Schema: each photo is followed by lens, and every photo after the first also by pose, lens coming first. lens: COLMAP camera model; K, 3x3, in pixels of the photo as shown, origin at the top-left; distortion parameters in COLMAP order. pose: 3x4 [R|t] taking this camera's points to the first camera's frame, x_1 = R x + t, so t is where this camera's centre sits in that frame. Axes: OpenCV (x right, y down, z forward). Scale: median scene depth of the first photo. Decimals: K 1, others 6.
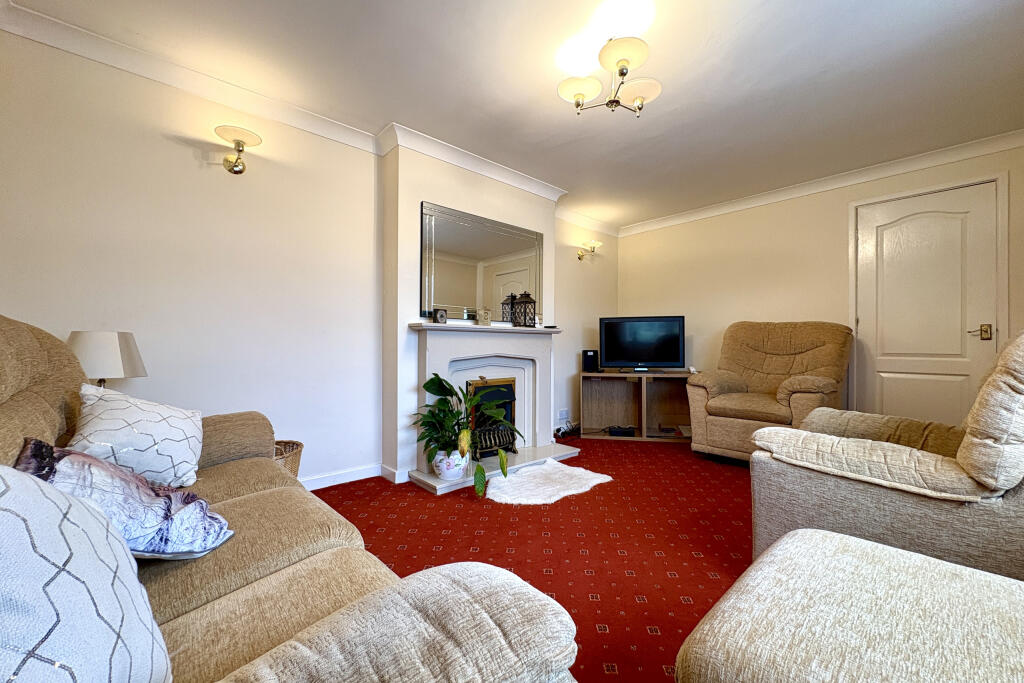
lens RADIAL K [[410.3, 0, 509.1], [0, 410.3, 341.9], [0, 0, 1]] dist [0.002802, 0.000185]
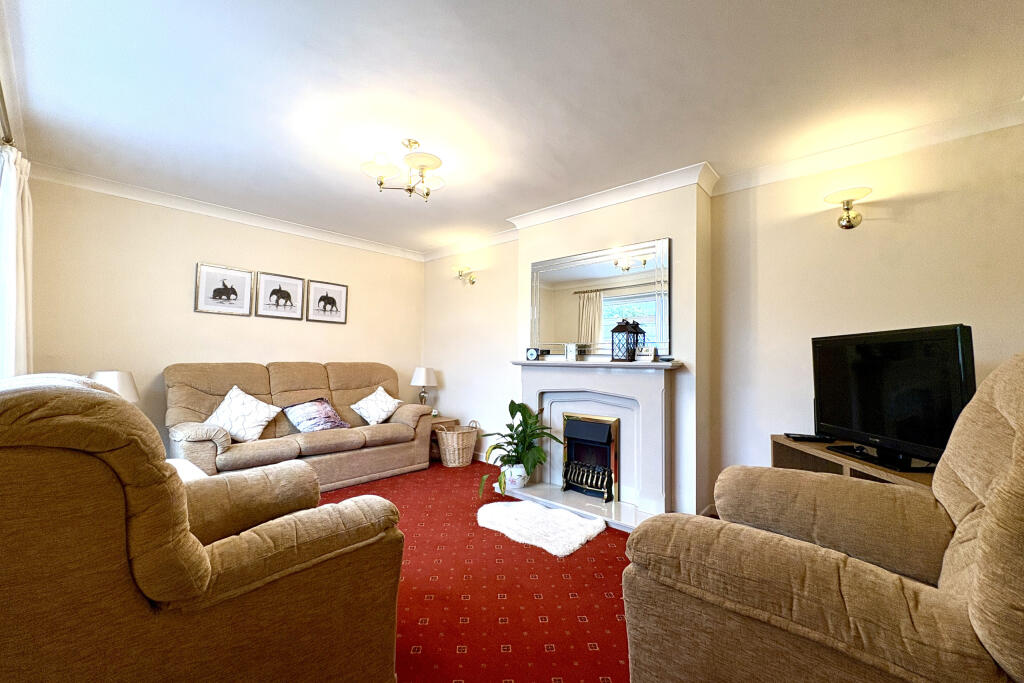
lens RADIAL K [[410.3, 0, 509.3], [0, 410.3, 343.1], [0, 0, 1]] dist [0.002802, 0.000185]
pose [[0.106402, -0.037737, -0.993607, 0.888717], [0.001505, 0.999285, -0.037791, -0.042839], [0.994322, 0.002526, 0.106382, 0.688276]]
